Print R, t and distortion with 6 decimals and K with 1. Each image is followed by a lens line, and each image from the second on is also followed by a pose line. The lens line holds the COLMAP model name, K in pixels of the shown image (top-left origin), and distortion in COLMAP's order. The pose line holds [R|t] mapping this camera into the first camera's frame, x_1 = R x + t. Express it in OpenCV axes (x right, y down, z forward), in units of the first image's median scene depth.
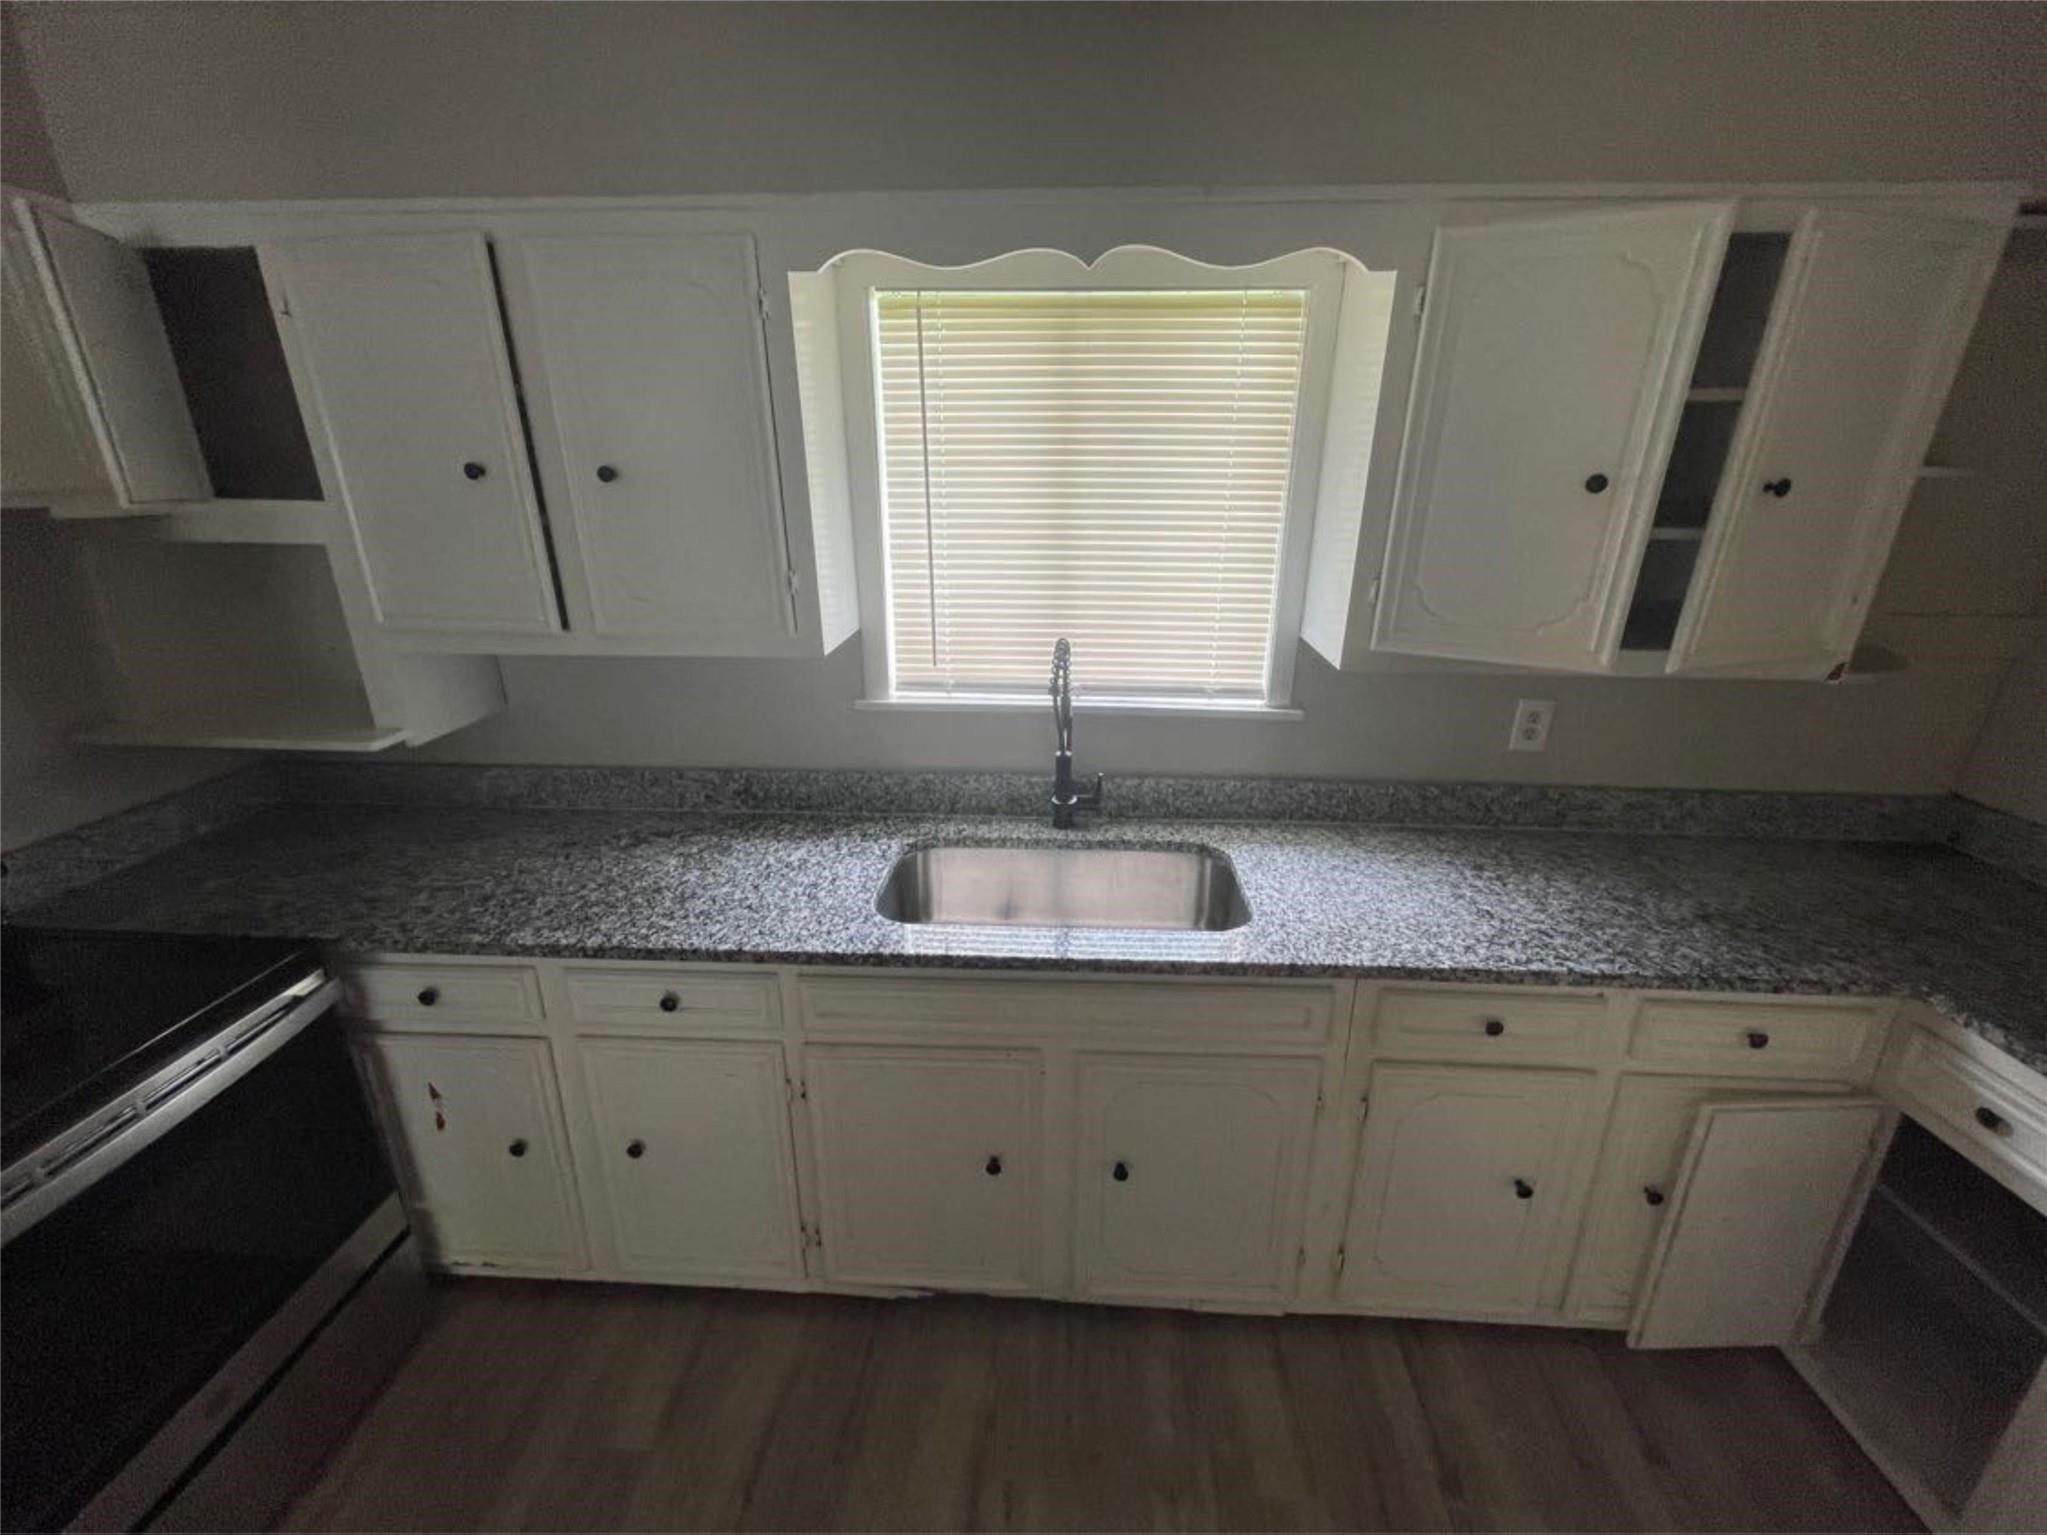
lens RADIAL K [[819.4, 0, 1030.7], [0, 819.4, 767.9], [0, 0, 1]] dist [-0.002364, -0.000396]
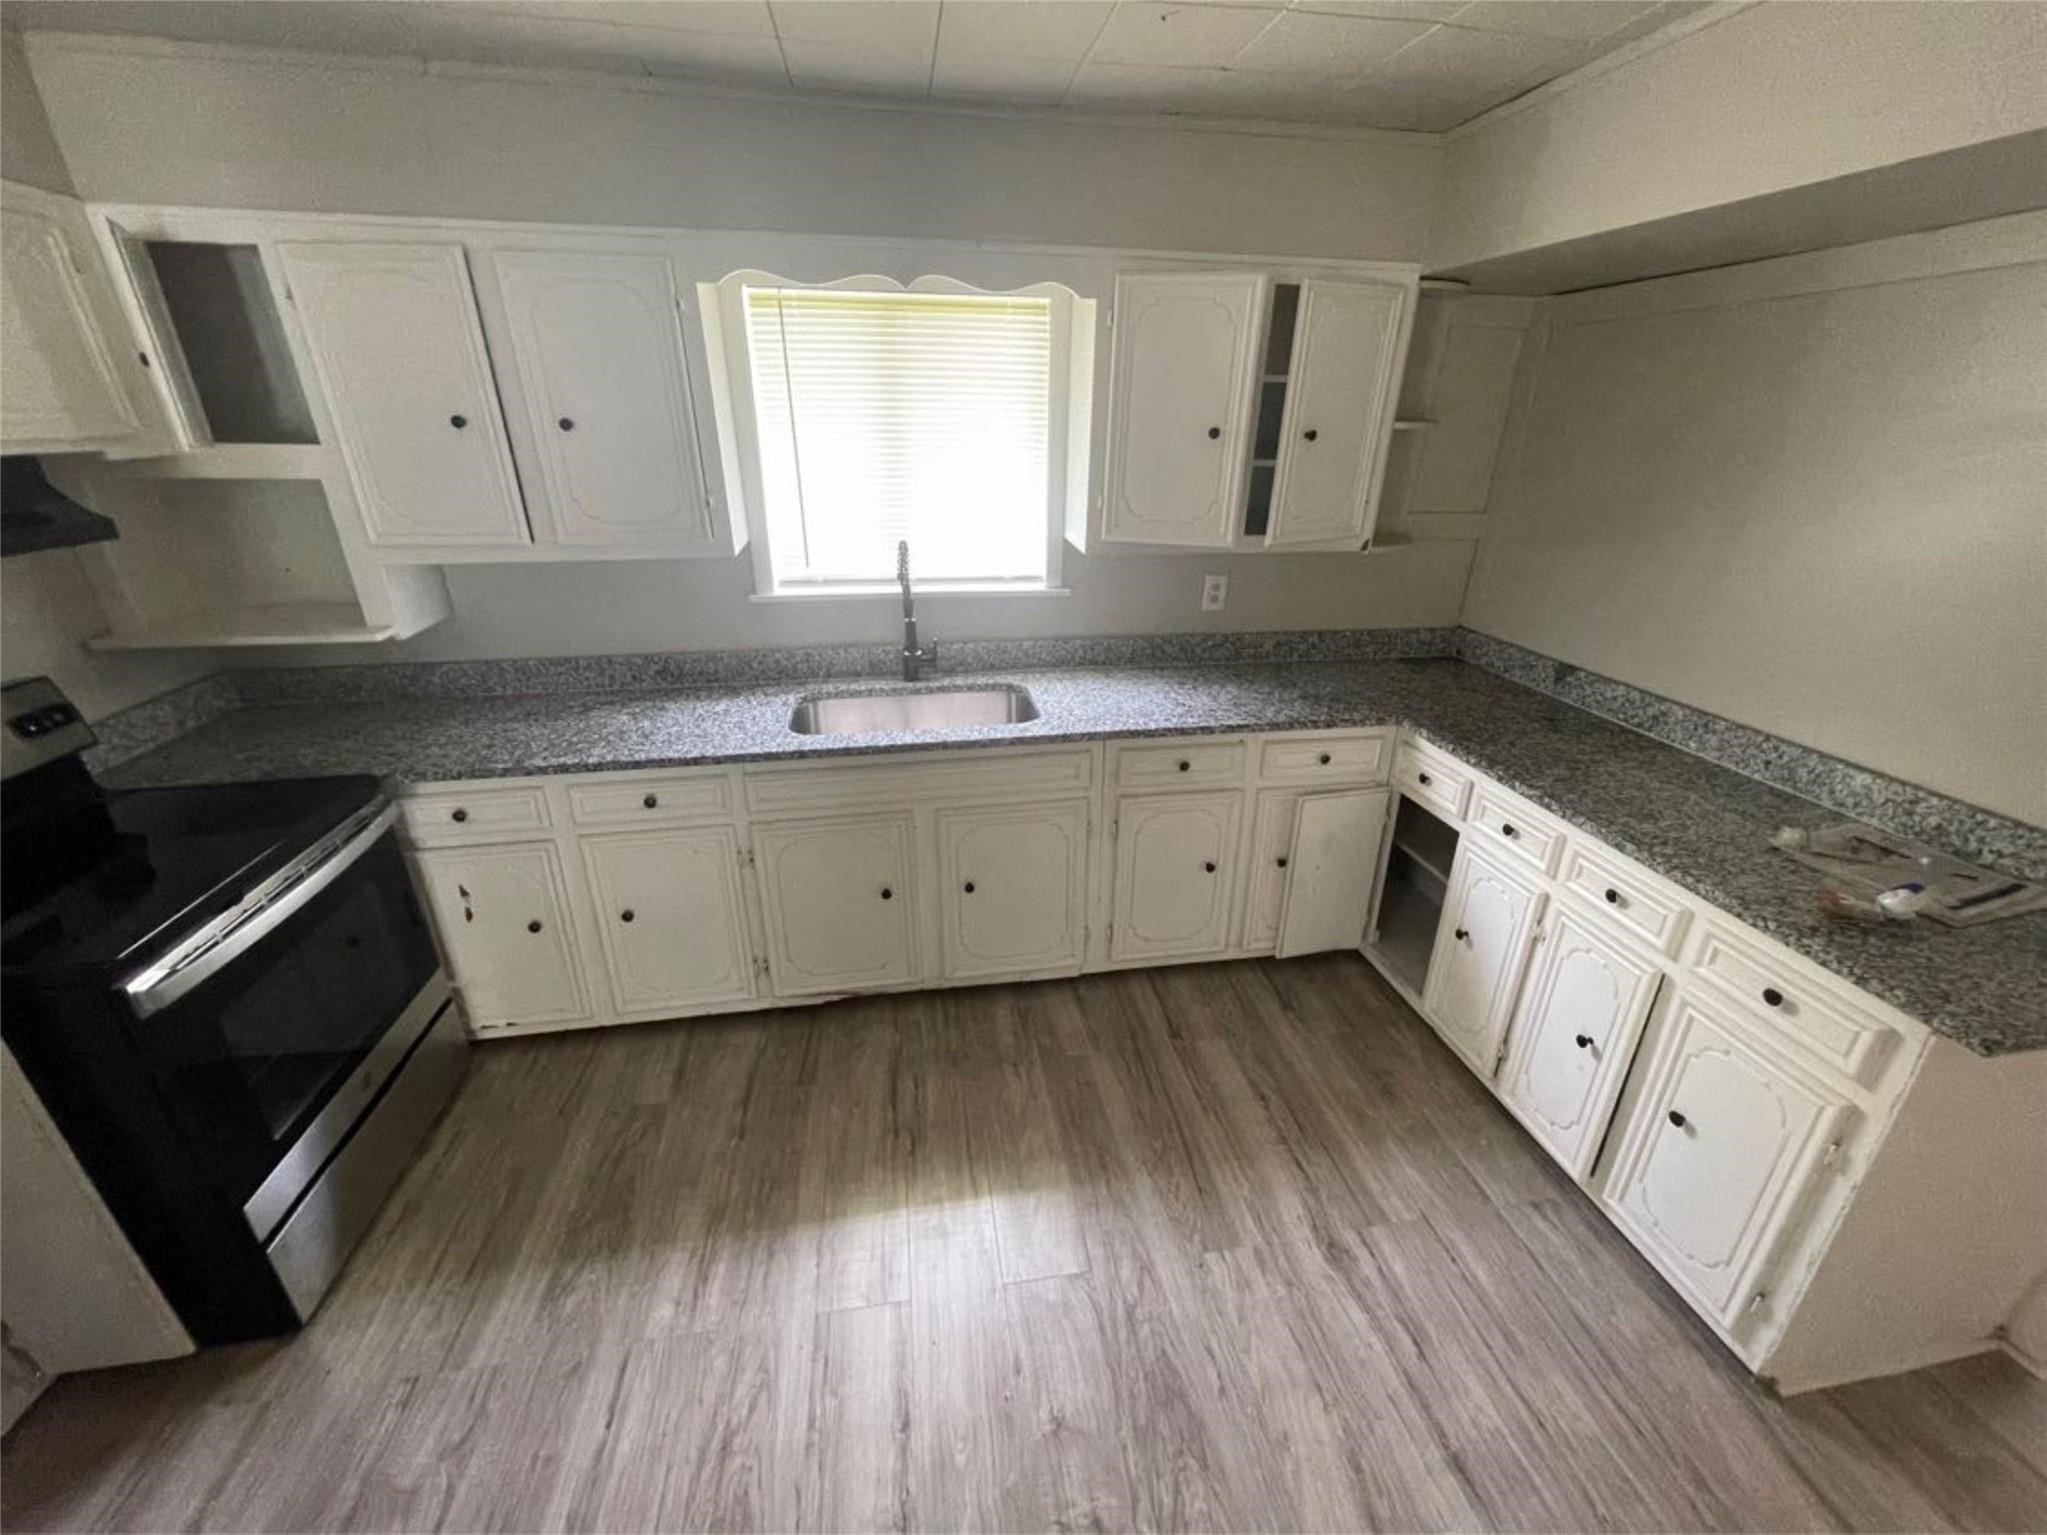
lens RADIAL K [[819.4, 0, 1029.5], [0, 819.4, 768.0], [0, 0, 1]] dist [-0.002364, -0.000396]
pose [[0.975103, -0.082876, 0.205682, -0.078843], [0.068548, 0.994761, 0.075845, 0.156477], [-0.210890, -0.059858, 0.975675, -0.513739]]
